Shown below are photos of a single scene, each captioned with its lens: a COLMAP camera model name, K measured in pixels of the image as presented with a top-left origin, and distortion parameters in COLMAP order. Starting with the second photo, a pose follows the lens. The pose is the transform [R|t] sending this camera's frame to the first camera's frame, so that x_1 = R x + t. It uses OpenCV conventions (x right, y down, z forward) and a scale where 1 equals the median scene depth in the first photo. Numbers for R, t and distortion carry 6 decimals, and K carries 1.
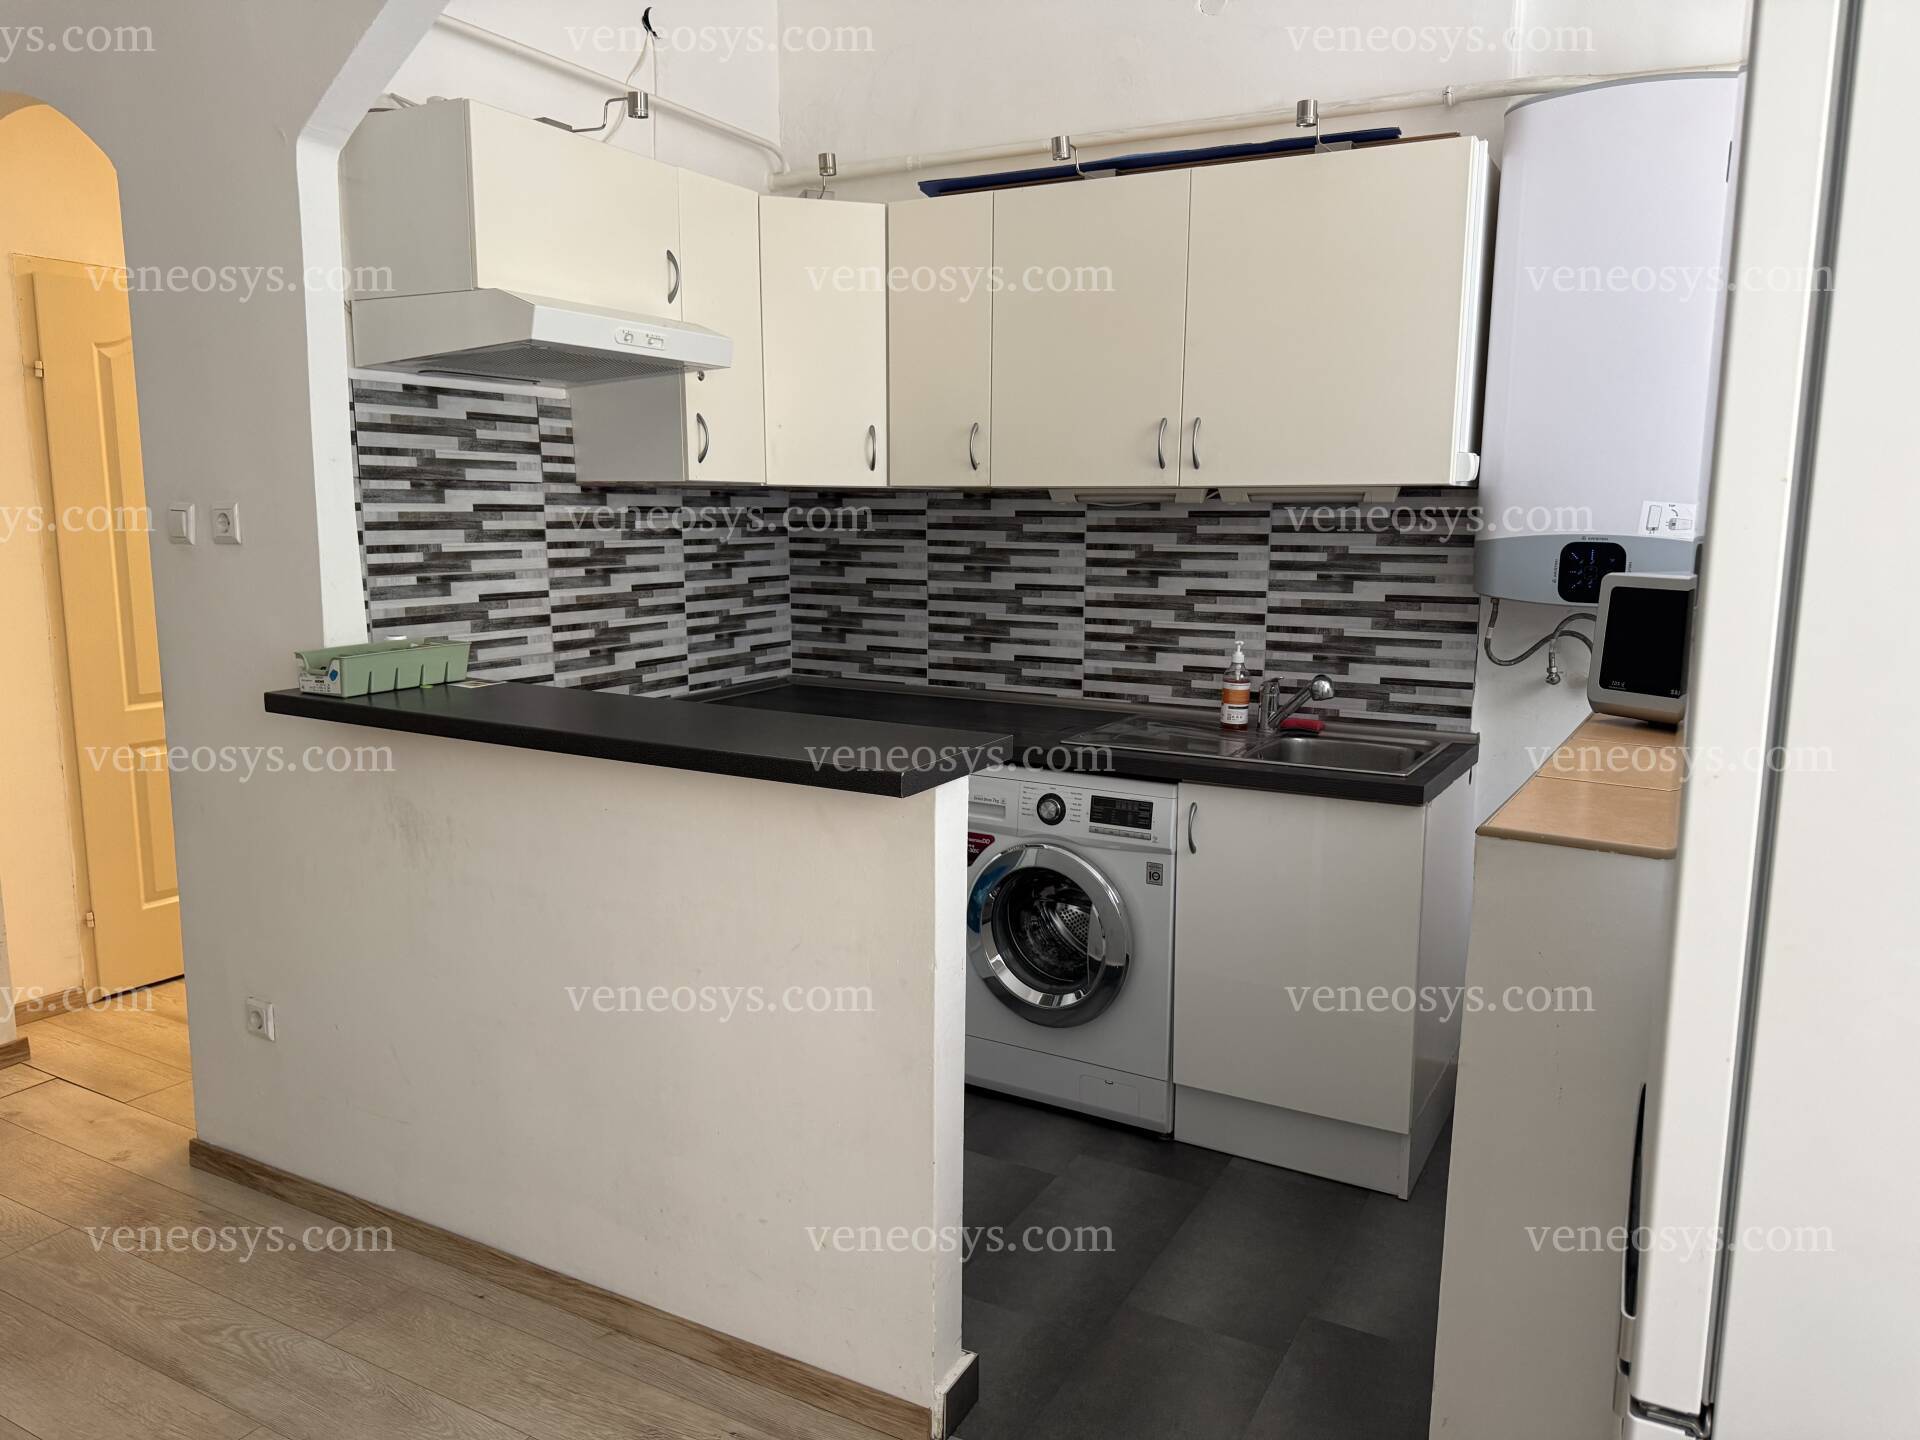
lens RADIAL K [[1349.6, 0, 955.1], [0, 1349.6, 723.6], [0, 0, 1]] dist [0.125676, -0.171147]
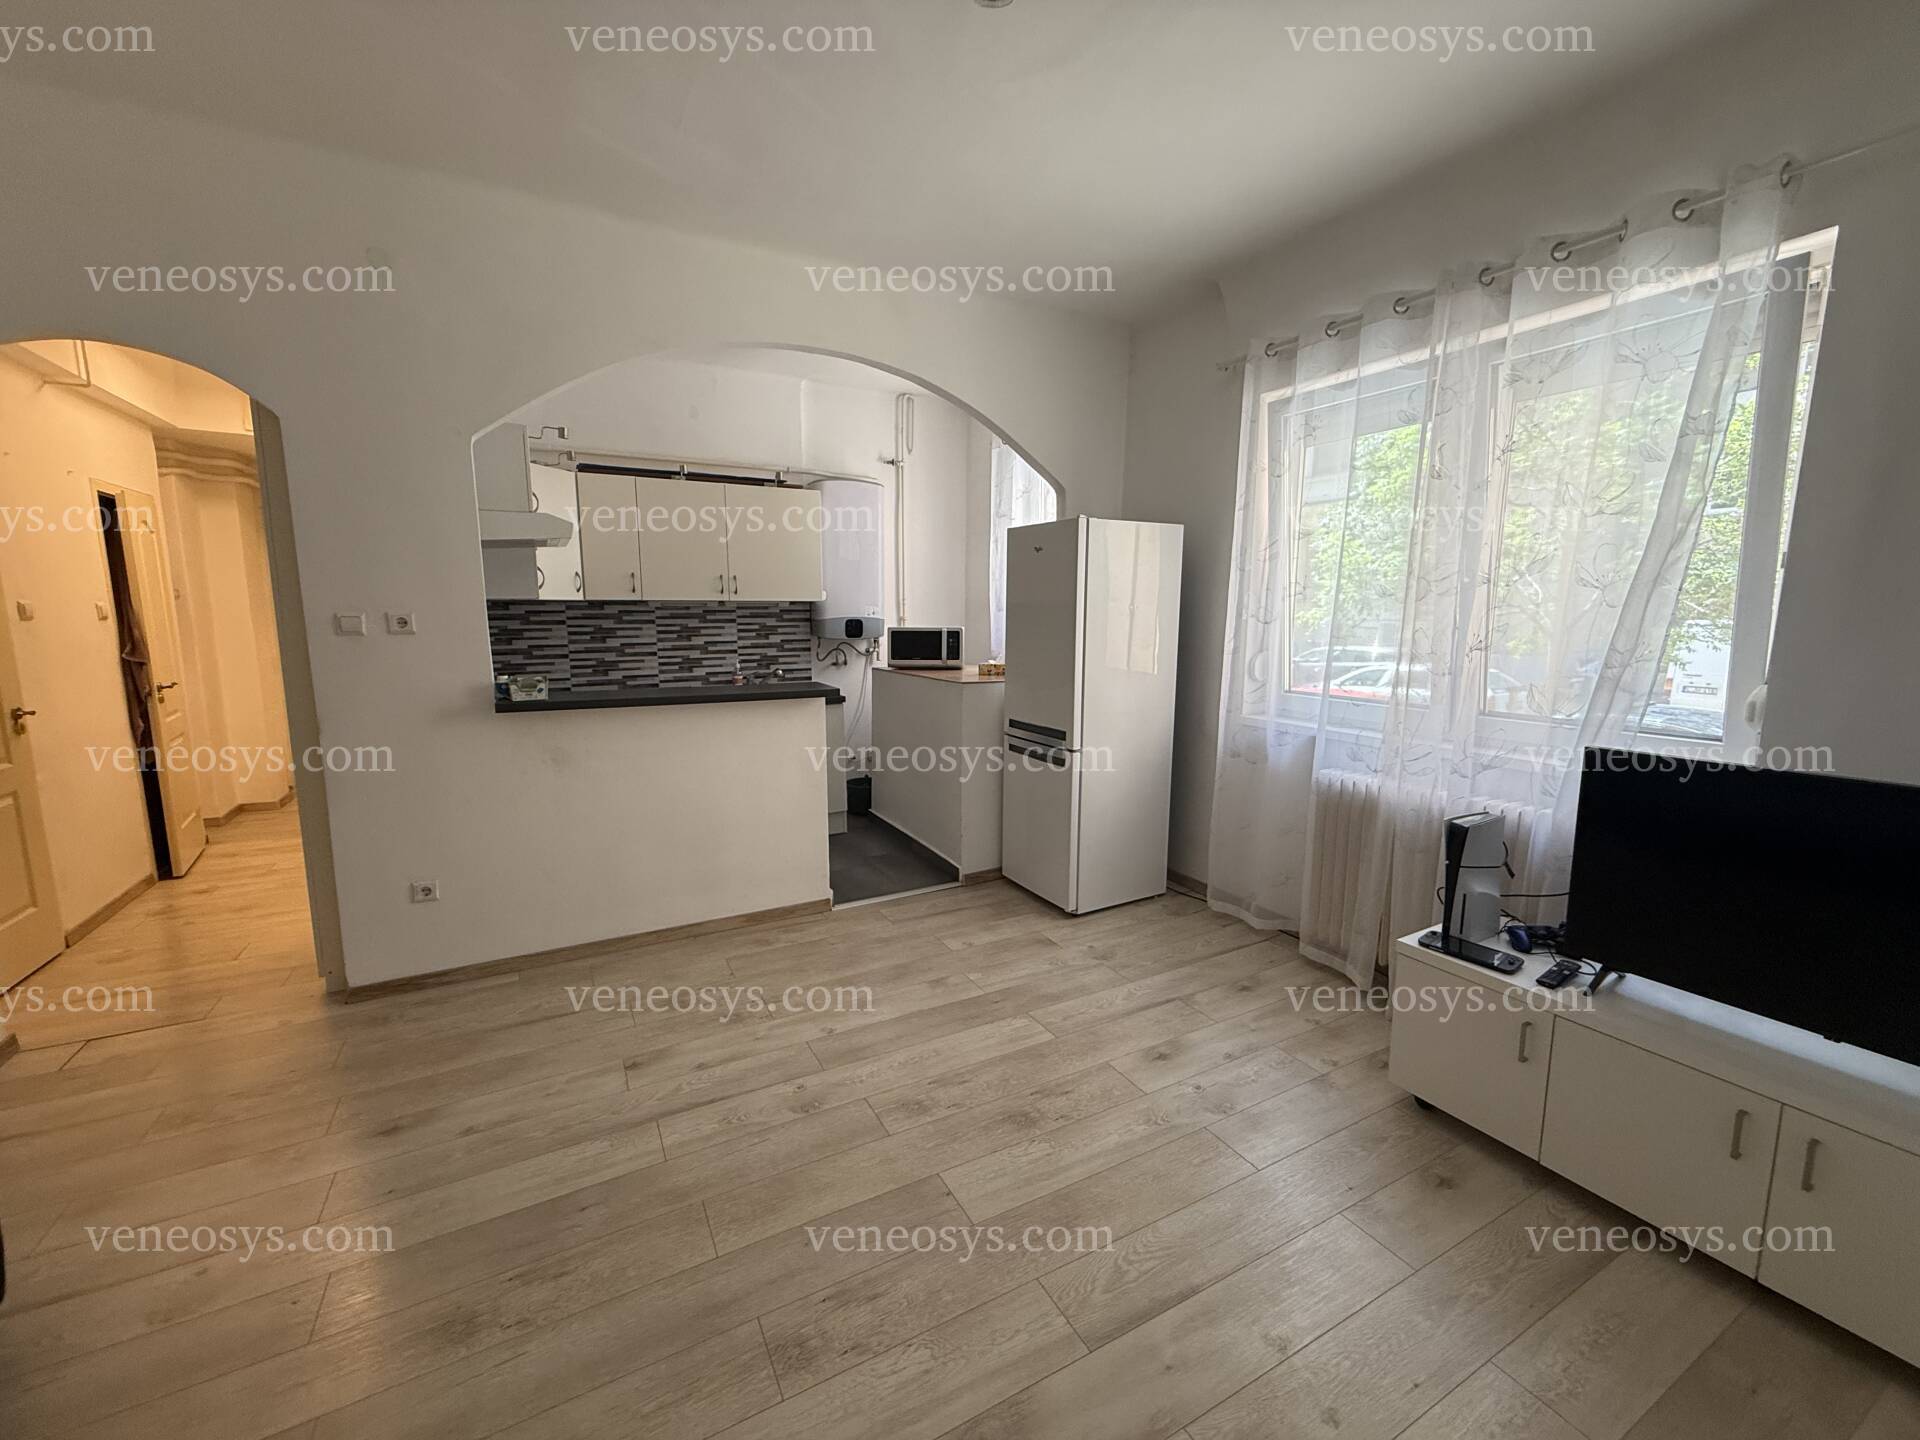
lens RADIAL K [[764.8, 0, 955.8], [0, 764.8, 717.6], [0, 0, 1]] dist [-0.000223, 0.000011]
pose [[0.540138, -0.126723, 0.831981, -0.832831], [0.137079, 0.988643, 0.061591, 0.016504], [-0.830338, 0.080779, 0.551375, -0.152750]]
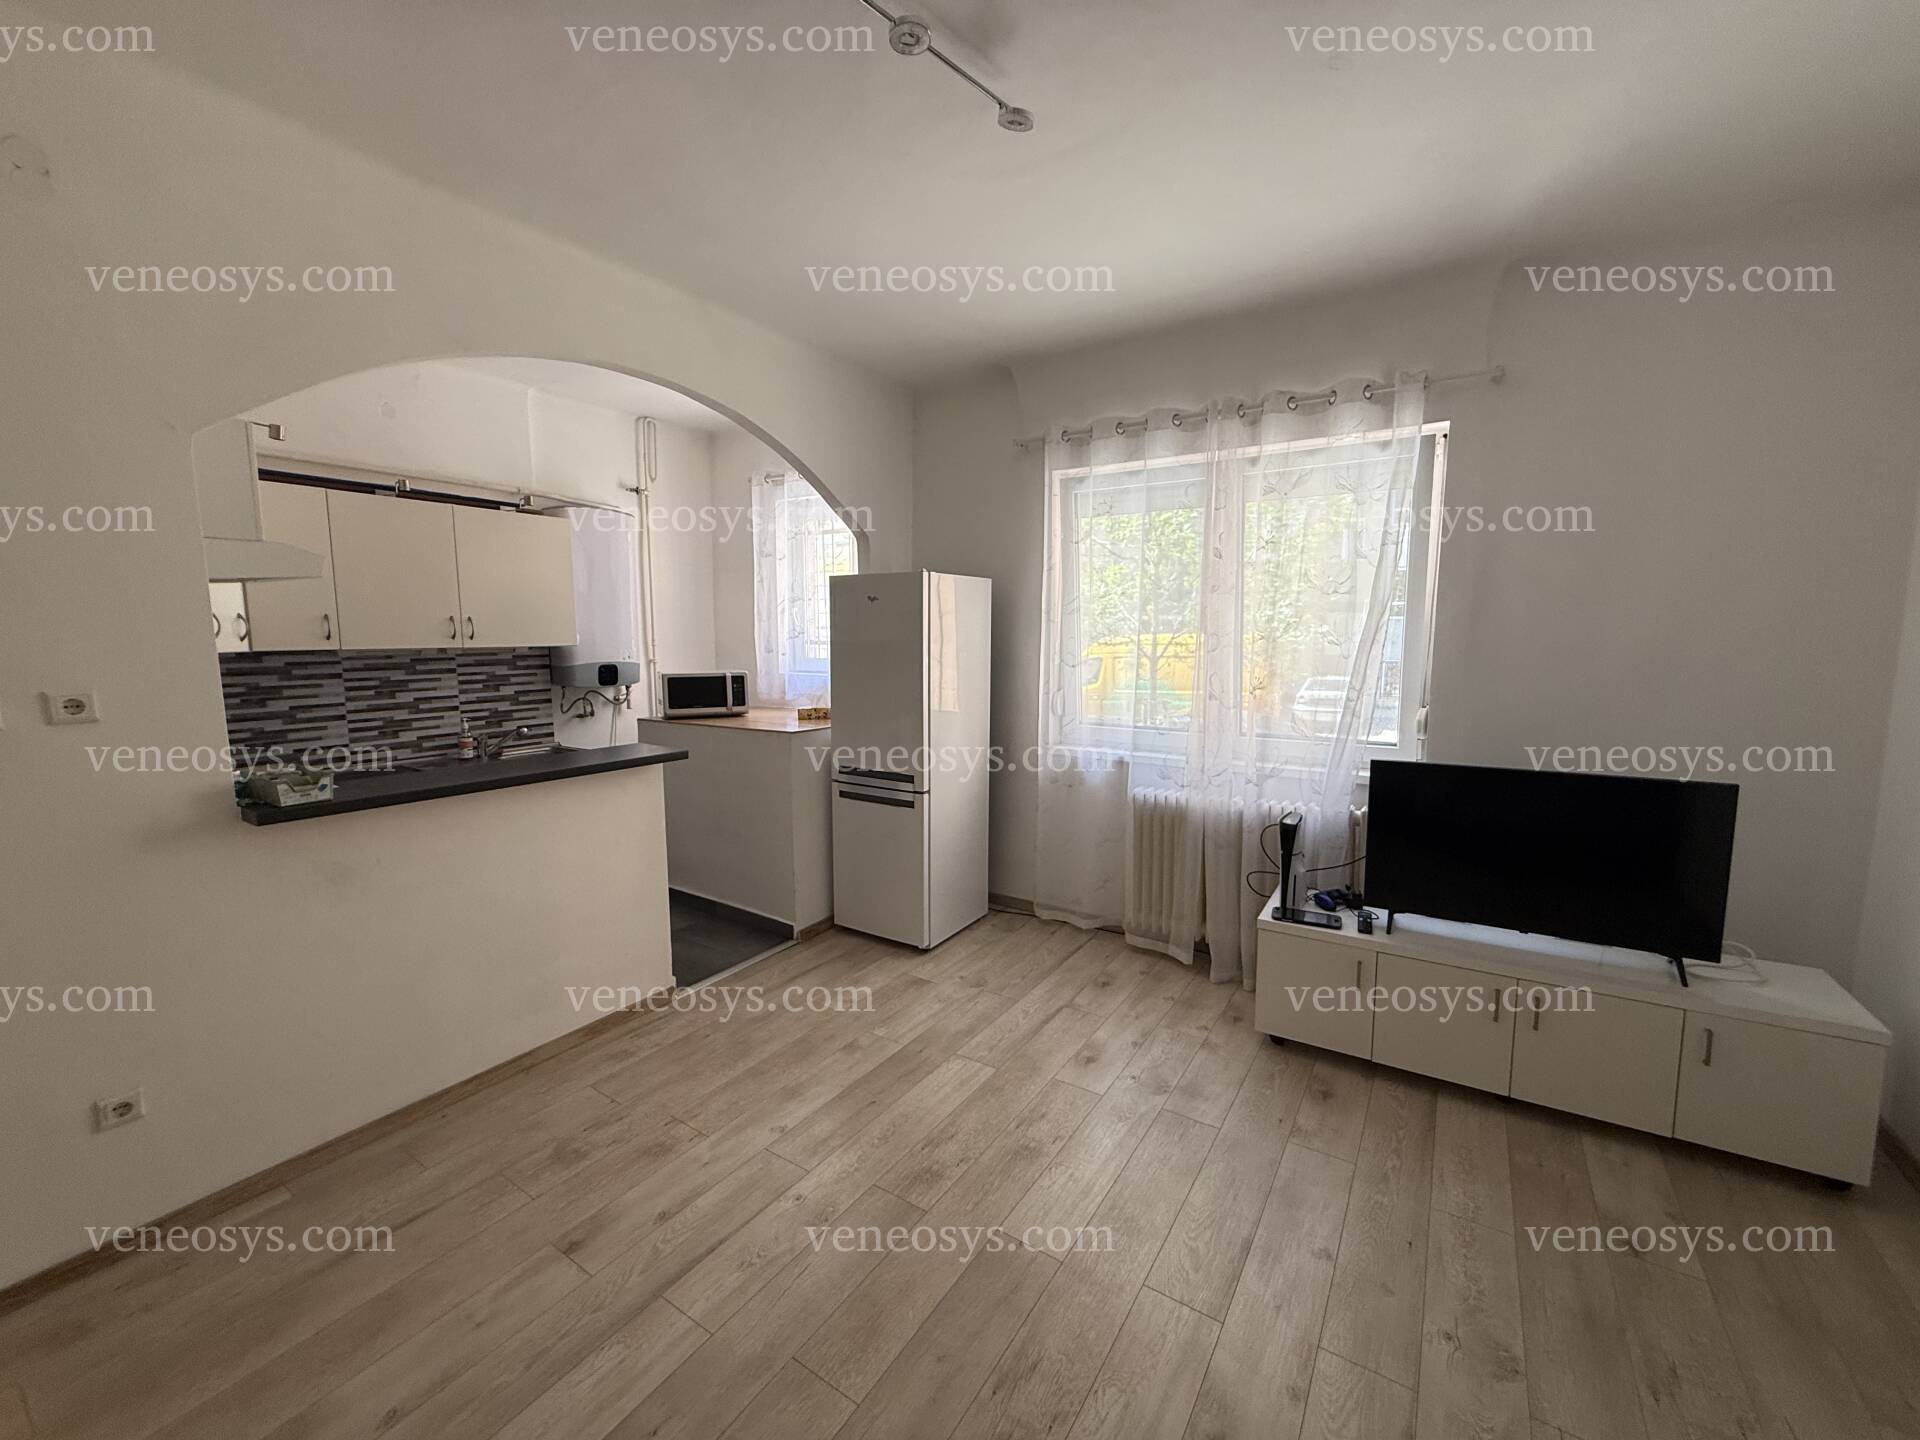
lens RADIAL K [[764.2, 0, 956.9], [0, 764.2, 716.0], [0, 0, 1]] dist [0.000688, -0.000104]
pose [[0.077734, -0.118378, 0.989921, -0.947955], [0.161167, 0.981358, 0.104699, -0.068838], [-0.983861, 0.151403, 0.095364, 0.138011]]
